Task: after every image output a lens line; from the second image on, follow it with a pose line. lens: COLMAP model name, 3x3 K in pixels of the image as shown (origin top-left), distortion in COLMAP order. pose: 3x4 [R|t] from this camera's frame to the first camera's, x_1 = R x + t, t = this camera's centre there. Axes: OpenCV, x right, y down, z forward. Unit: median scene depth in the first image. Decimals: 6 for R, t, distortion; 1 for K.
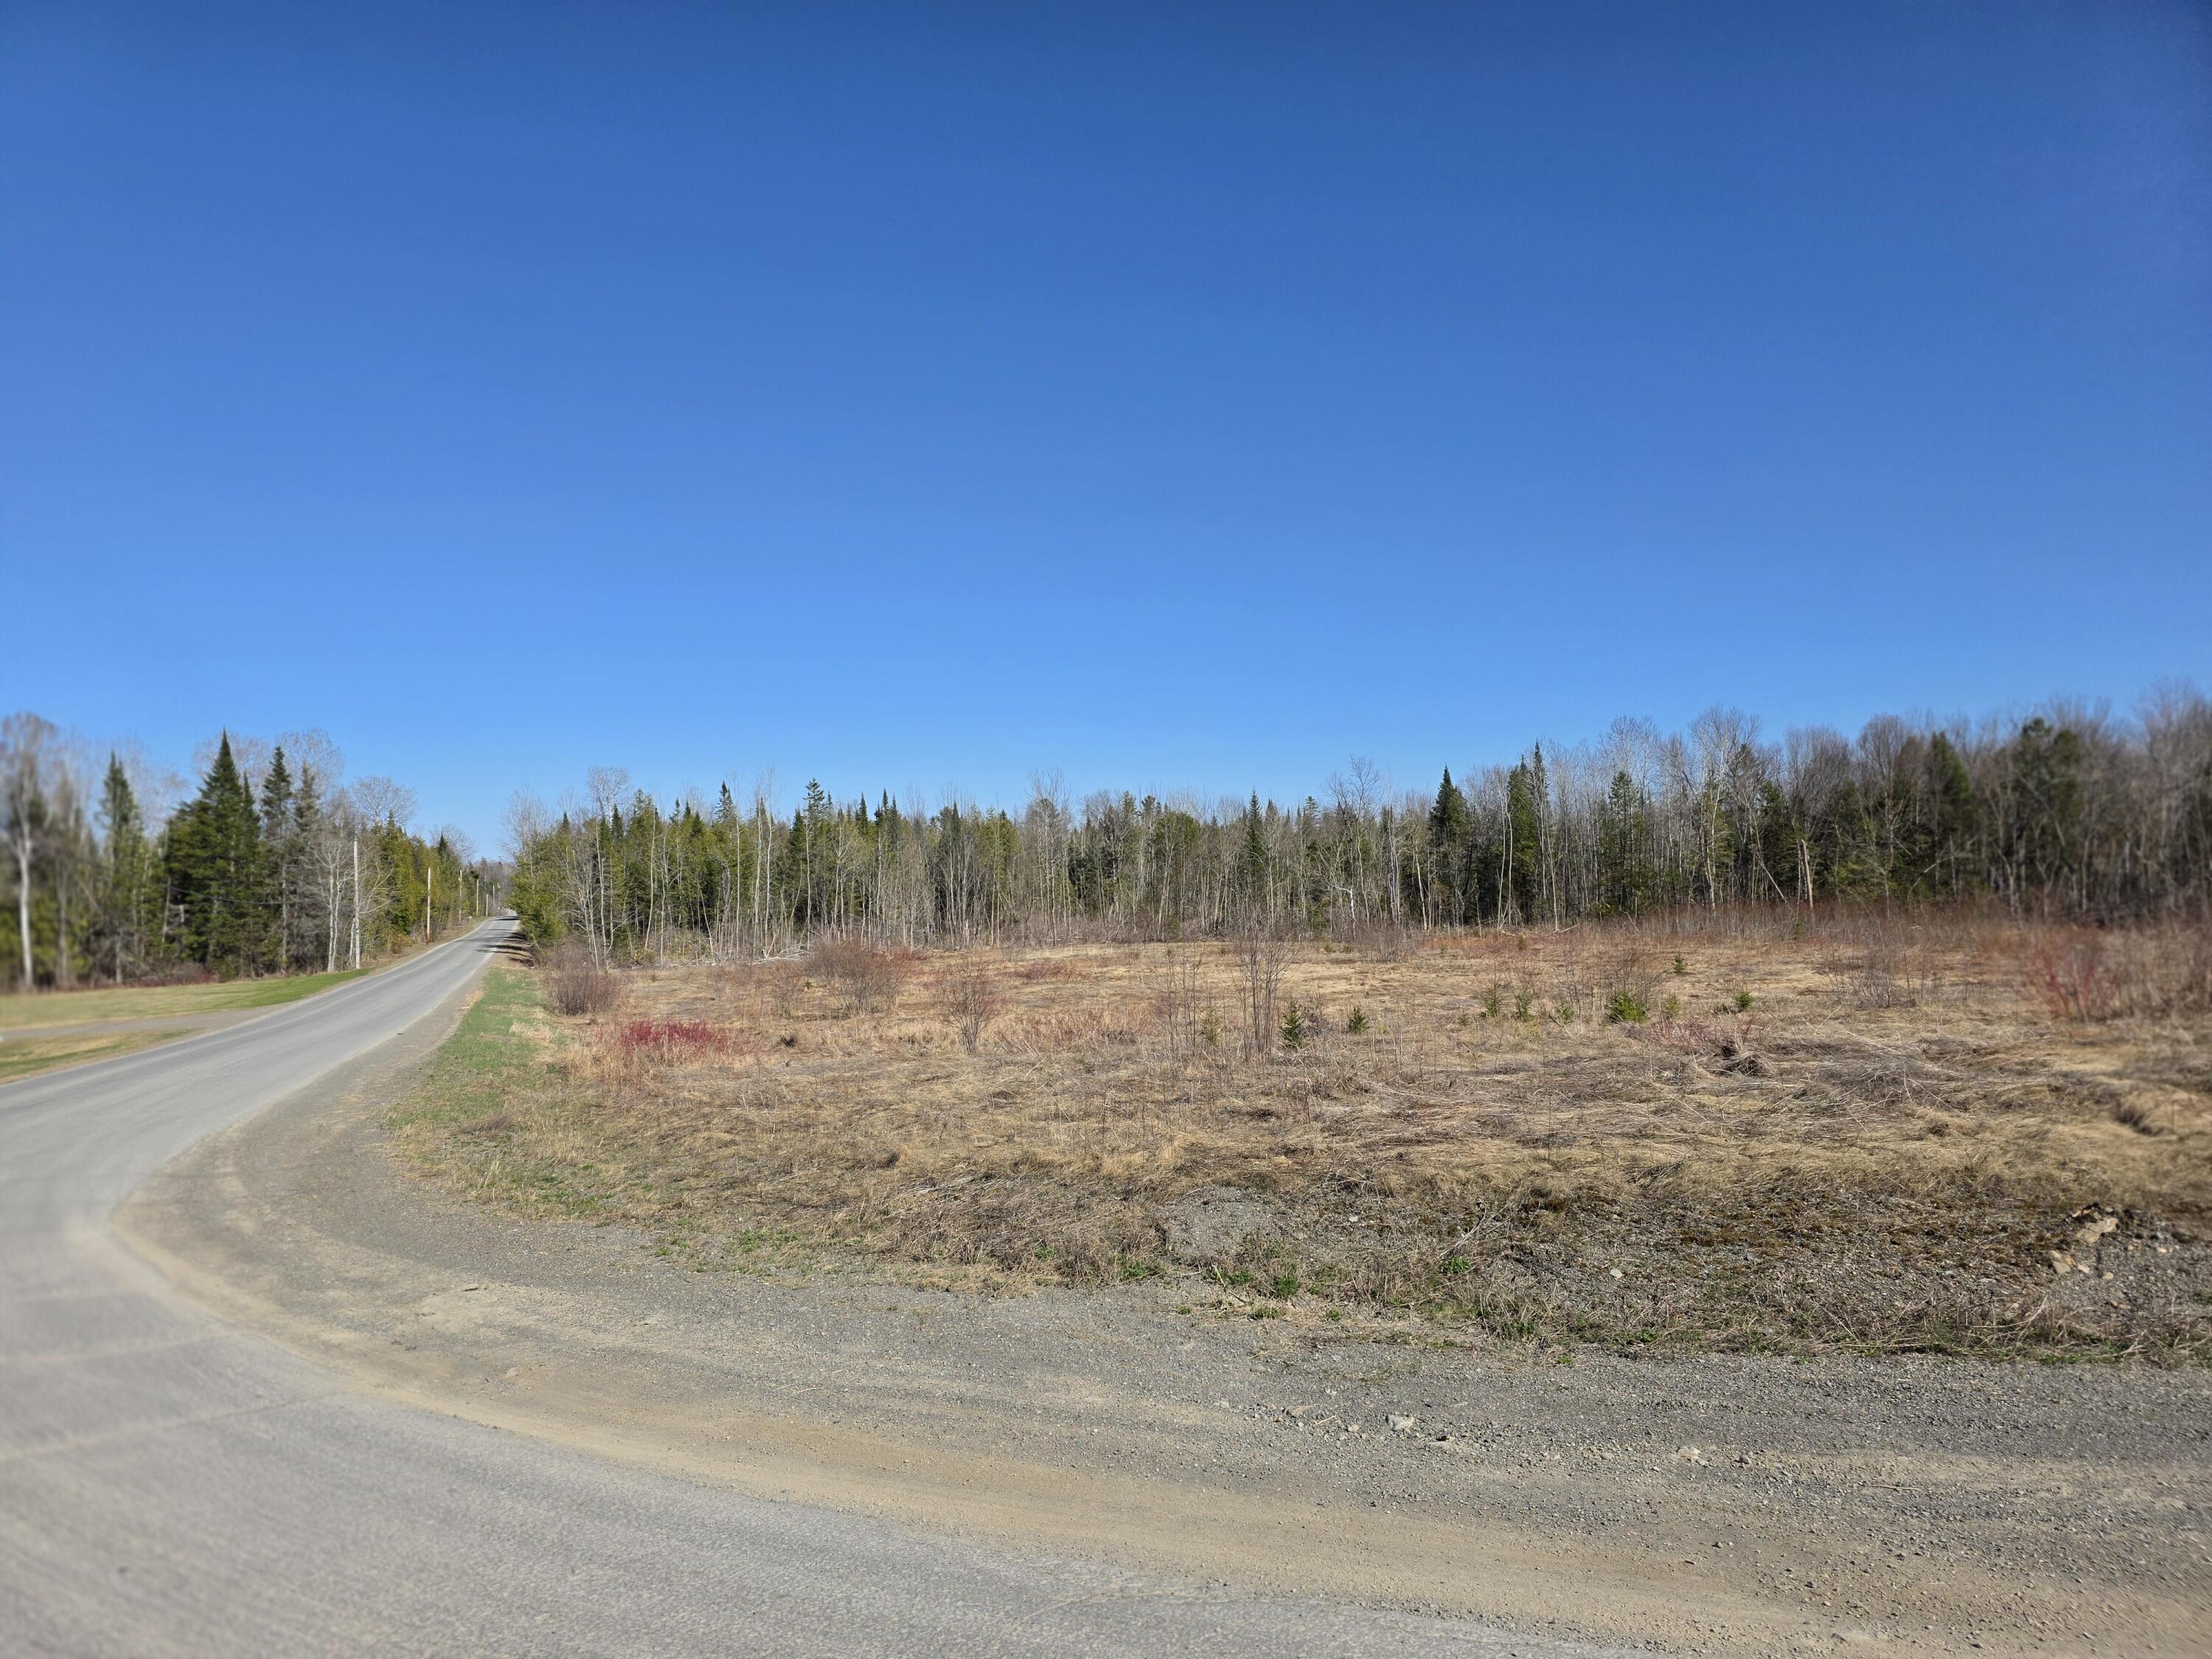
lens RADIAL K [[1507.1, 0, 1088.8], [0, 1507.1, 833.3], [0, 0, 1]] dist [0.002826, -0.026006]
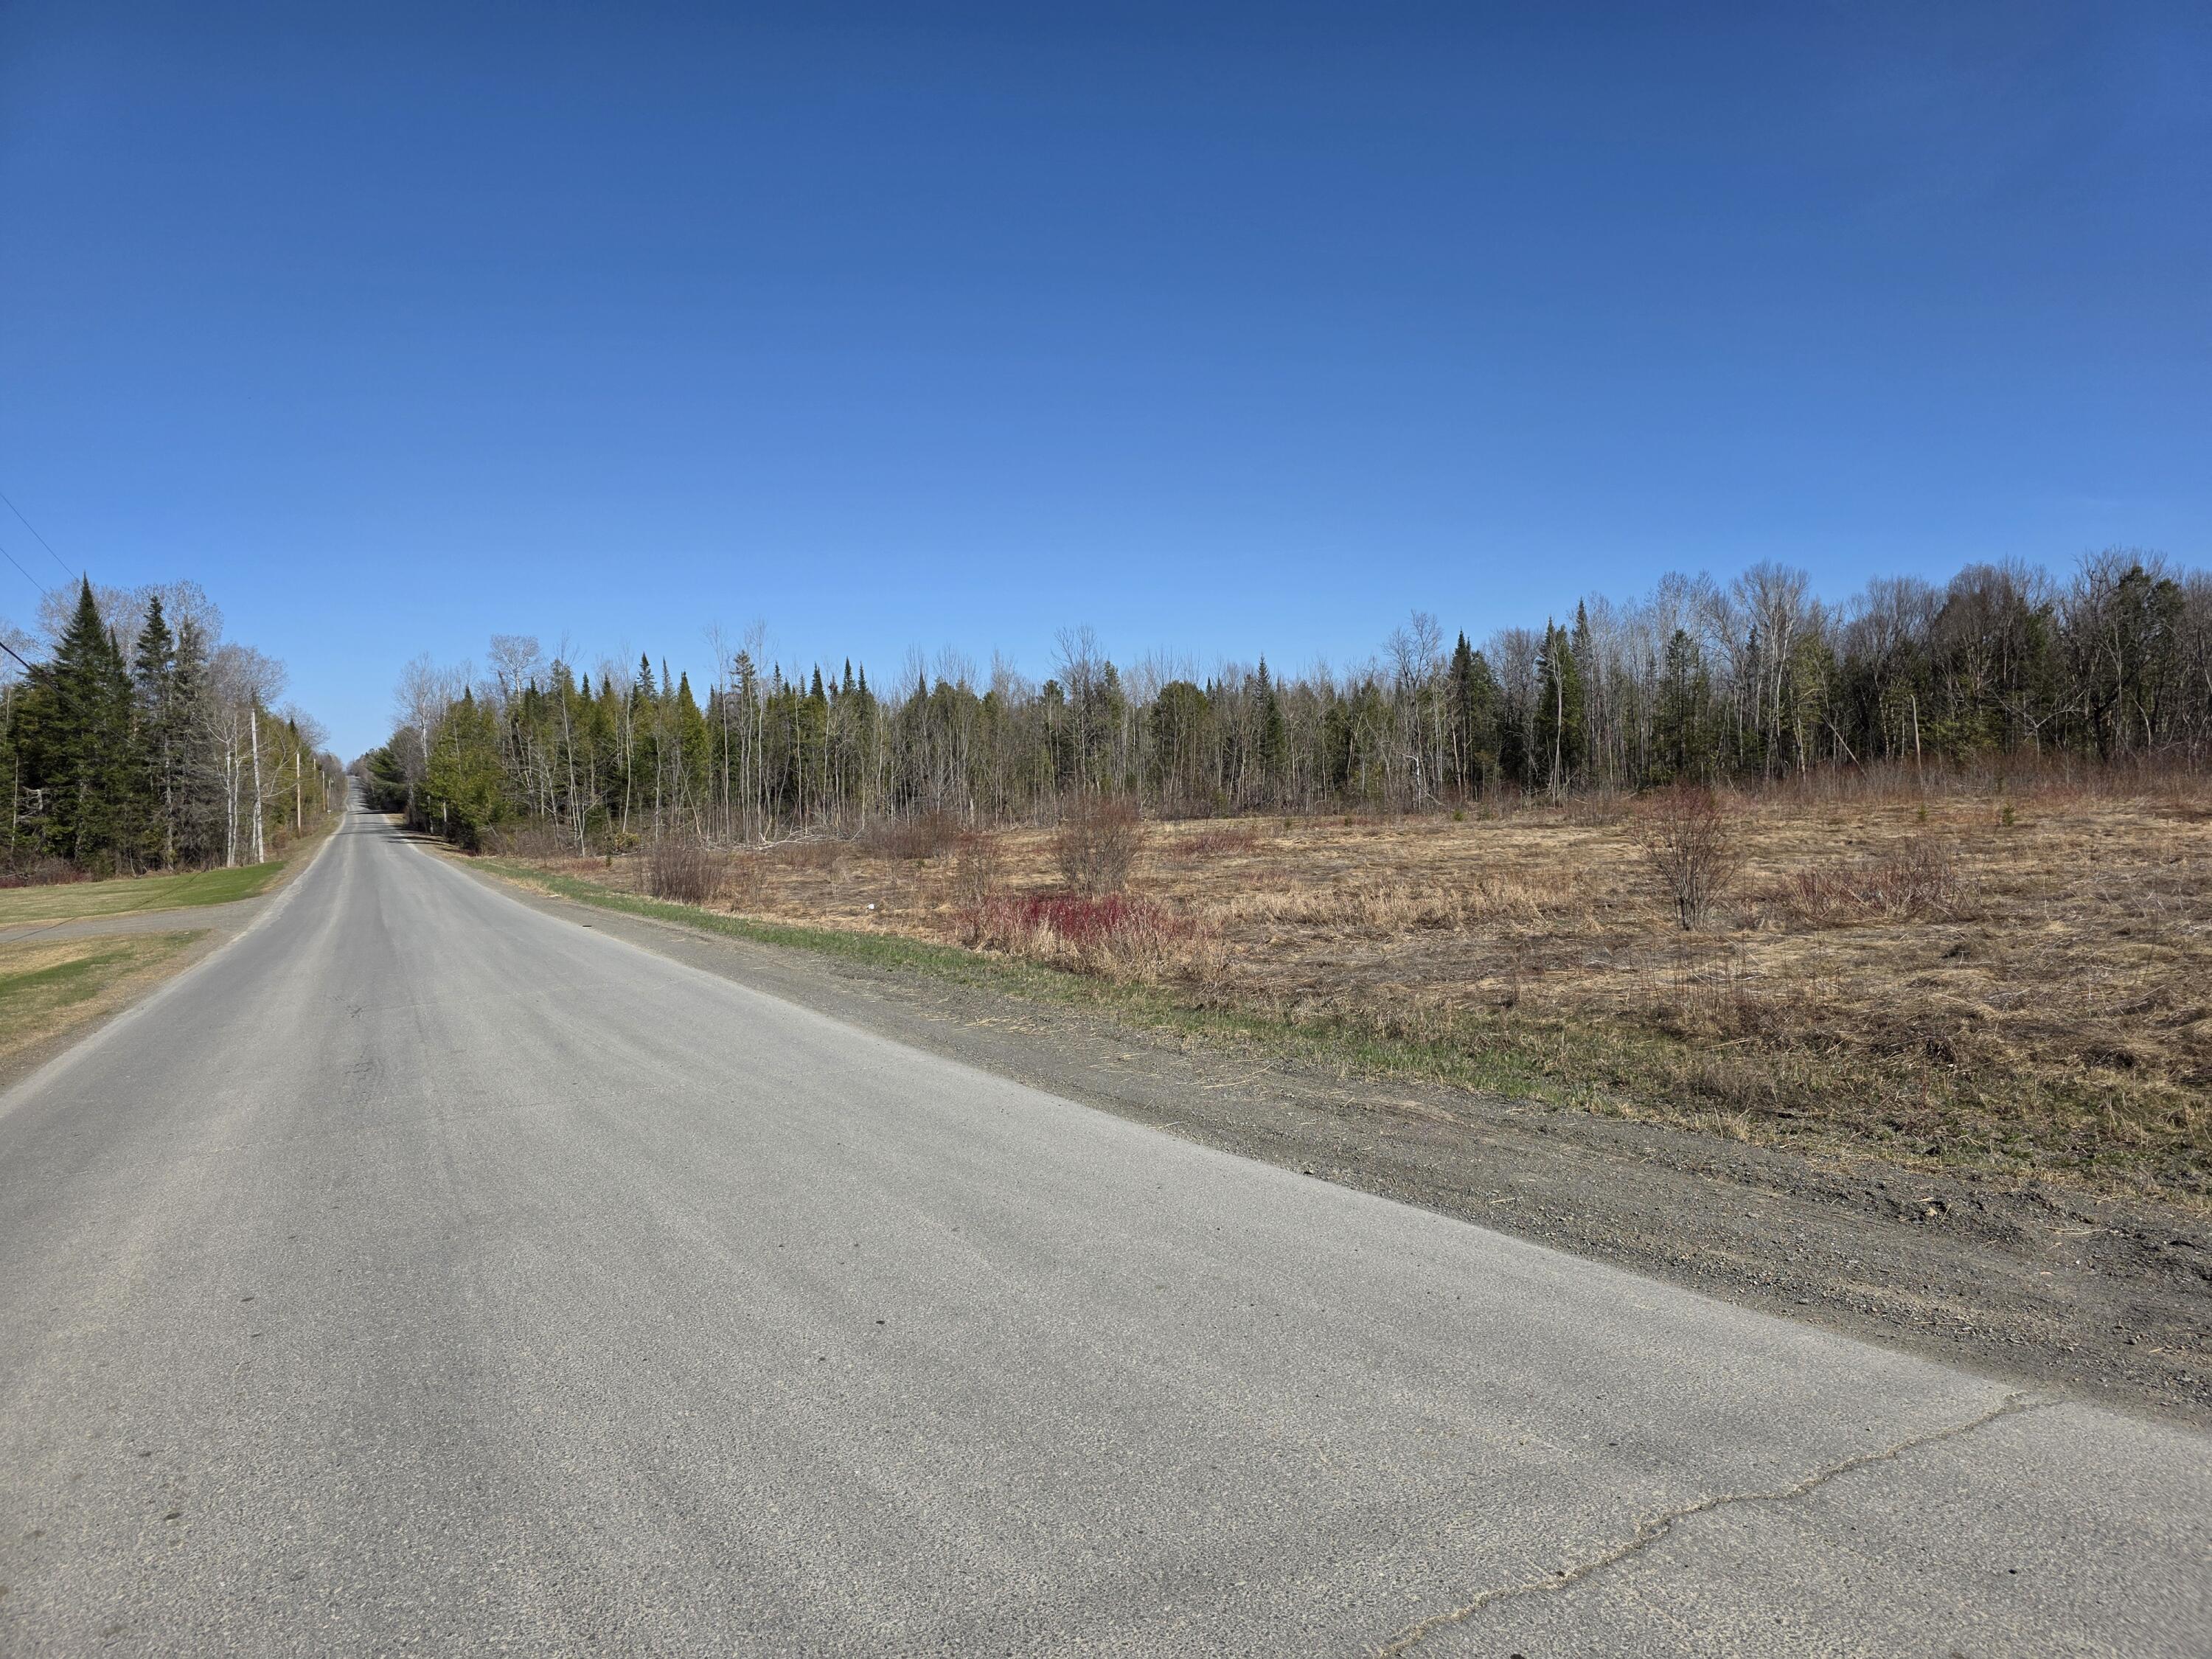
lens RADIAL K [[1507.1, 0, 1105.9], [0, 1507.1, 808.7], [0, 0, 1]] dist [0.002826, -0.026006]
pose [[0.993071, -0.012887, 0.116810, -0.116210], [0.006543, 0.998491, 0.054530, 0.017195], [-0.117336, -0.053387, 0.991656, 0.112798]]
